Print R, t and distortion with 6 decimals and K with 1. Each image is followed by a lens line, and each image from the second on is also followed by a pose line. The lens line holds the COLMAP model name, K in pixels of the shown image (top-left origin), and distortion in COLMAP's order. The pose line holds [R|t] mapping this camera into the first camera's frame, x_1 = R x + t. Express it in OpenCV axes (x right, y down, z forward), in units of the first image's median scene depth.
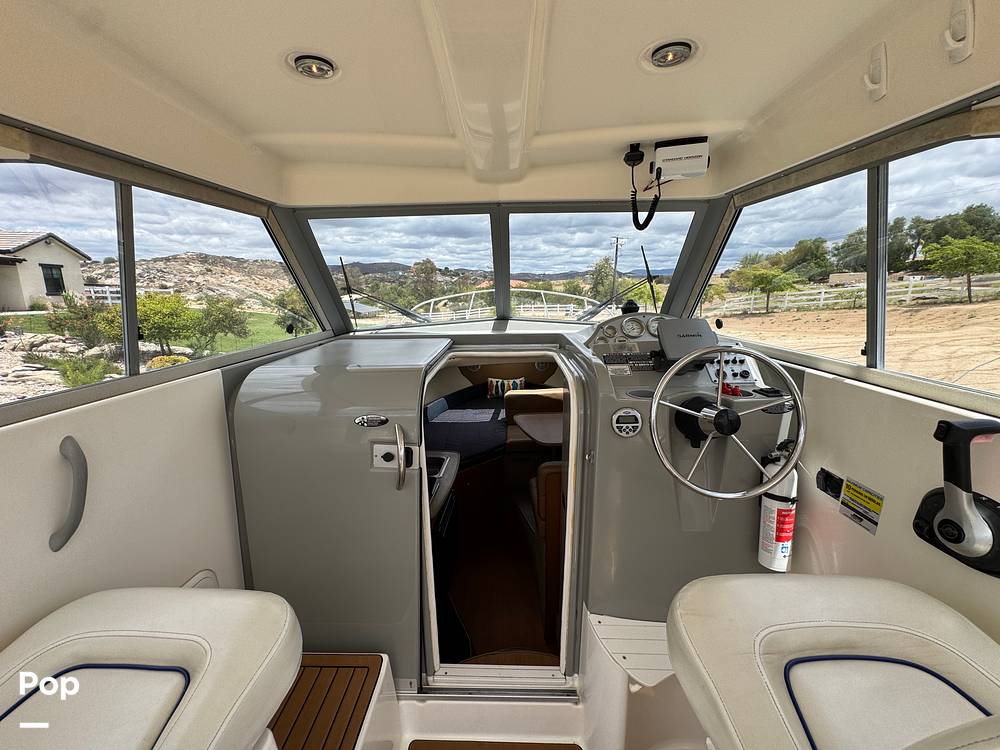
lens RADIAL K [[400.6, 0, 500.0], [0, 400.6, 375.0], [0, 0, 1]] dist [-0.003002, -0.000432]
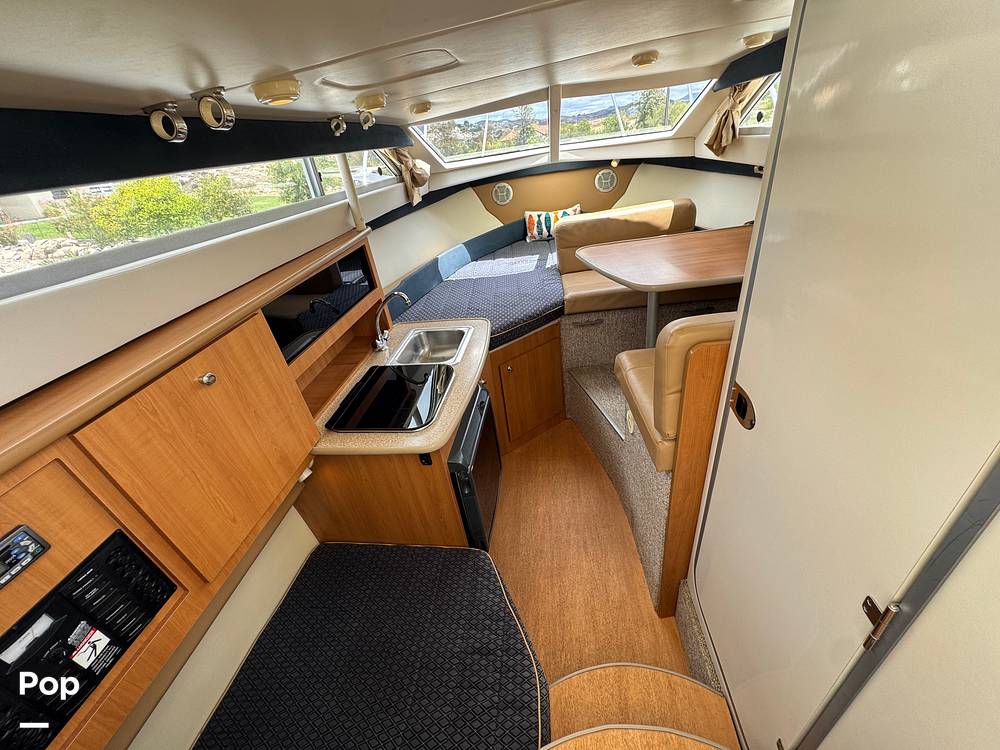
lens RADIAL K [[400.6, 0, 500.0], [0, 400.6, 375.0], [0, 0, 1]] dist [-0.003002, -0.000432]
pose [[0.991764, -0.065808, -0.109875, -0.016154], [0.096477, 0.948101, 0.302980, 0.061006], [0.084234, -0.311085, 0.946642, 0.268440]]
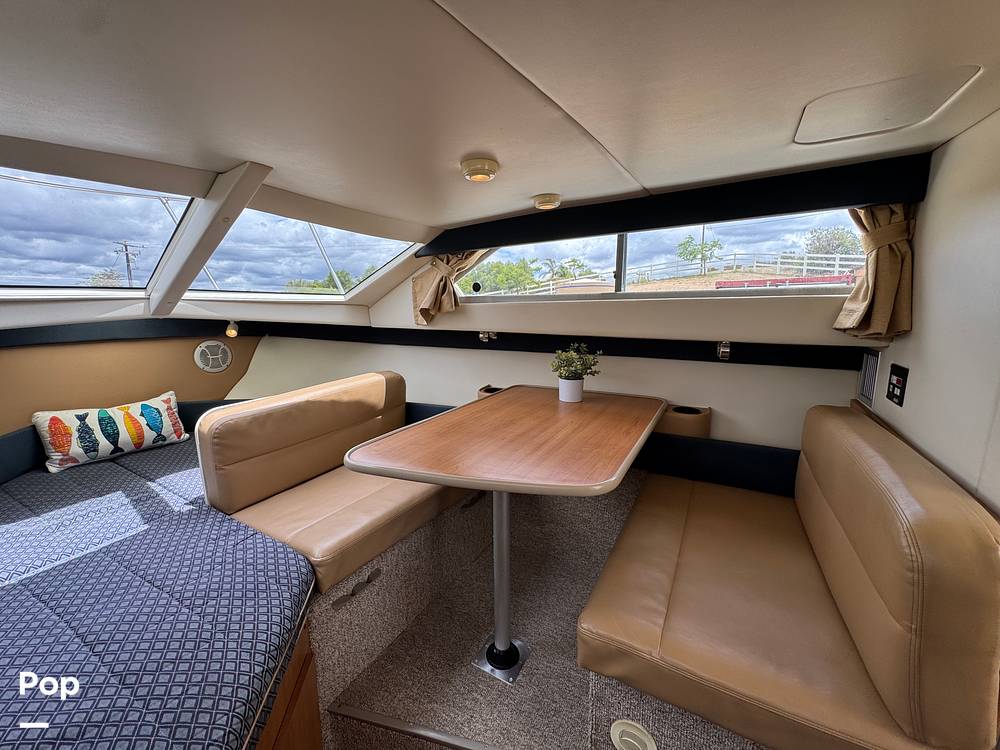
lens RADIAL K [[400.6, 0, 500.0], [0, 400.6, 375.0], [0, 0, 1]] dist [-0.003002, -0.000432]
pose [[0.518792, -0.131185, 0.844775, -0.104342], [0.188797, 0.981339, 0.036448, 0.036604], [-0.833793, 0.140582, 0.533879, 0.521457]]
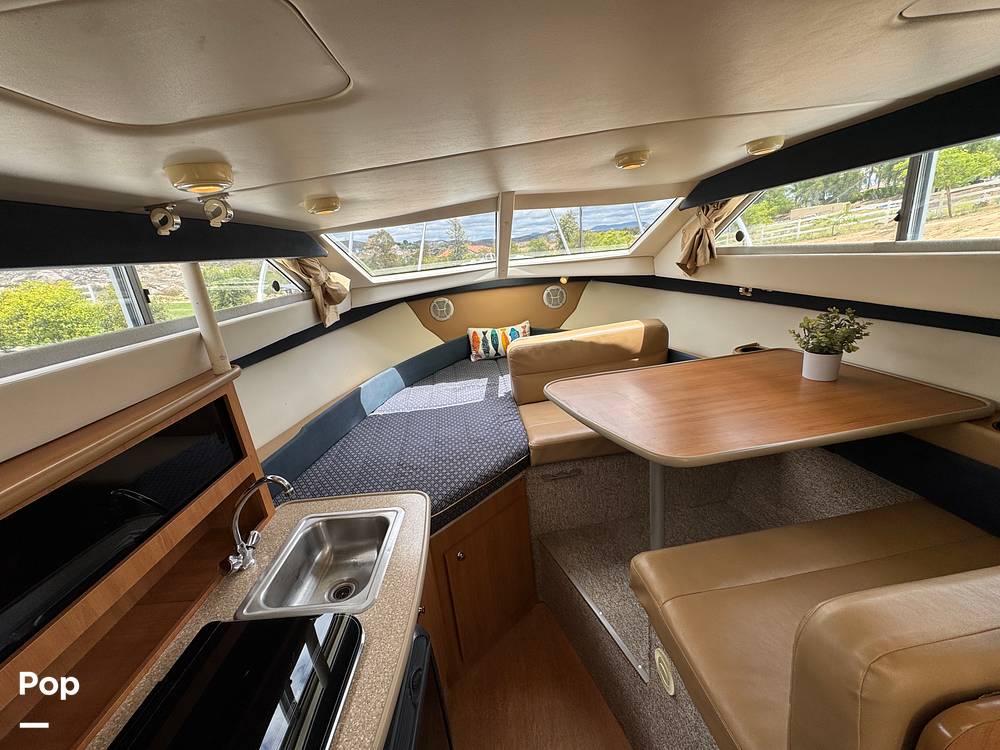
lens RADIAL K [[400.6, 0, 500.0], [0, 400.6, 375.0], [0, 0, 1]] dist [-0.003002, -0.000432]
pose [[0.992209, -0.109023, 0.060298, -0.027120], [0.104159, 0.991445, 0.078659, 0.034946], [-0.068358, -0.071765, 0.995076, 0.398682]]
